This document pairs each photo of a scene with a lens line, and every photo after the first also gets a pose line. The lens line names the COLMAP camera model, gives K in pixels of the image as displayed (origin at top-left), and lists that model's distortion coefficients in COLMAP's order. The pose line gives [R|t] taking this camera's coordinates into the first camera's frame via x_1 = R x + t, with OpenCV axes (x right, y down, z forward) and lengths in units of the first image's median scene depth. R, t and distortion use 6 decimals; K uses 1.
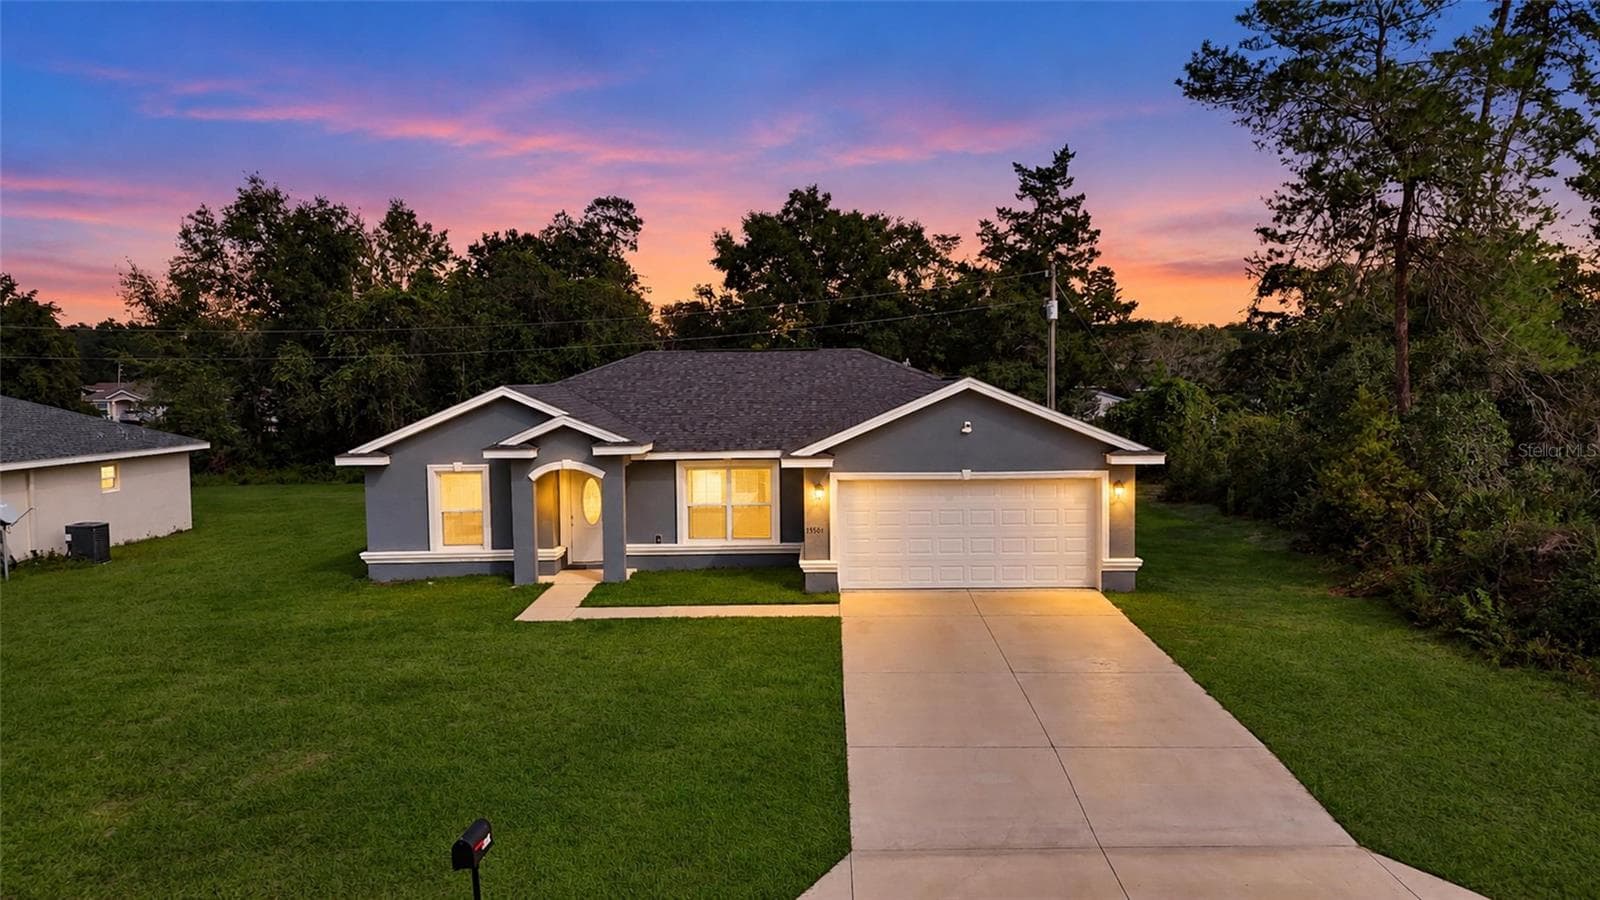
lens RADIAL K [[1162.0, 0, 800.0], [0, 1162.0, 450.0], [0, 0, 1]] dist [0.098941, -0.122507]
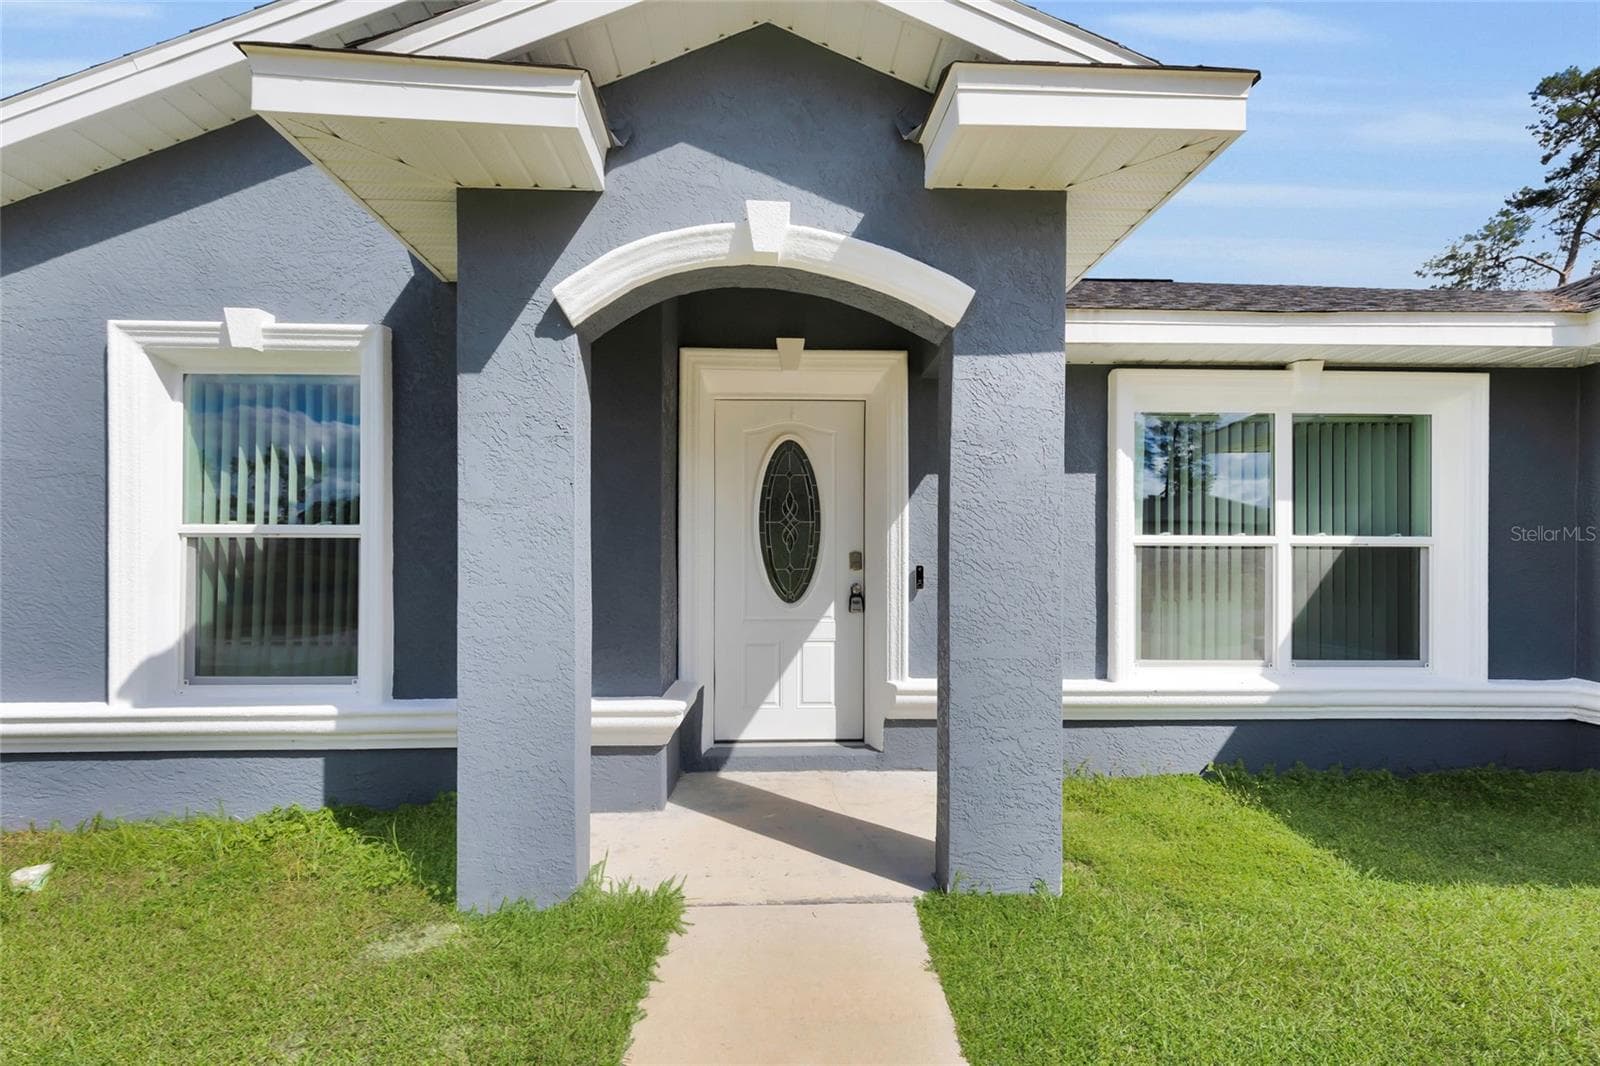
lens RADIAL K [[749.0, 0, 795.8], [0, 749.0, 560.9], [0, 0, 1]] dist [0.000444, 0.000029]
pose [[0.998457, 0.016938, 0.052881, -0.075472], [-0.013449, 0.997751, -0.065666, 0.026242], [-0.053874, 0.064853, 0.996439, 0.332781]]
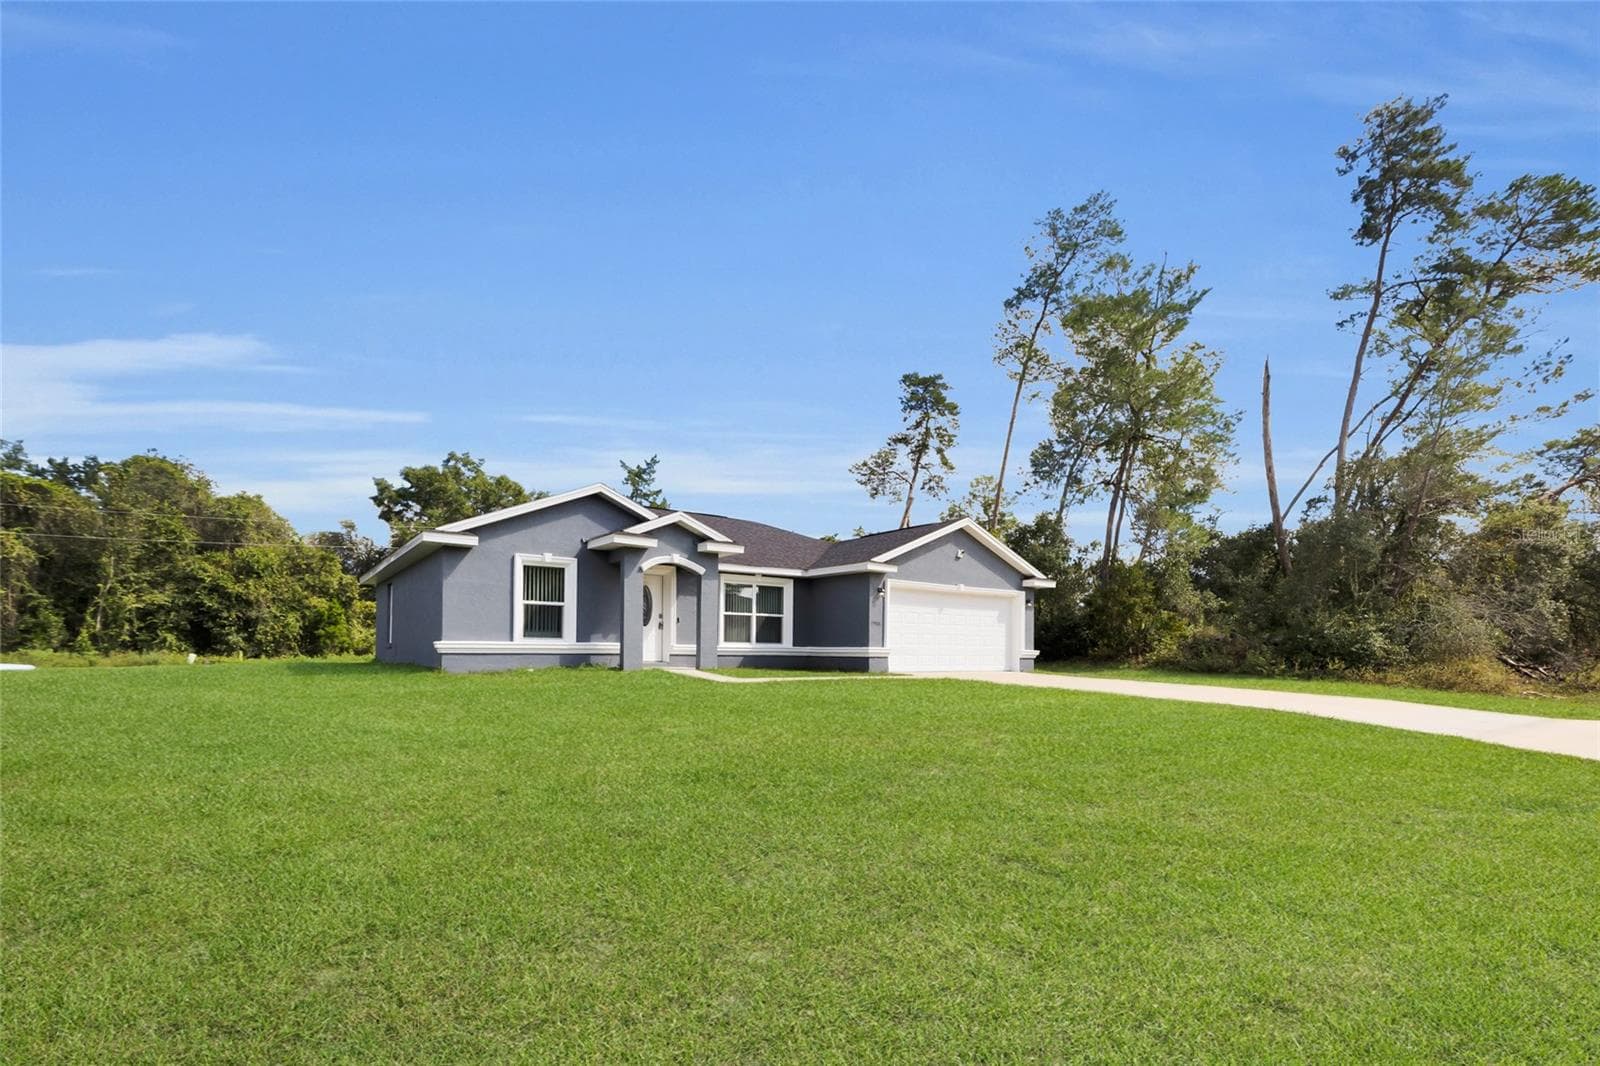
lens RADIAL K [[748.7, 0, 806.2], [0, 748.7, 643.8], [0, 0, 1]] dist [0.000911, -0.000254]
pose [[0.798428, 0.028637, 0.601409, -0.194109], [0.016828, 0.997417, -0.069834, 0.053025], [-0.601855, 0.065878, 0.795883, 0.142751]]
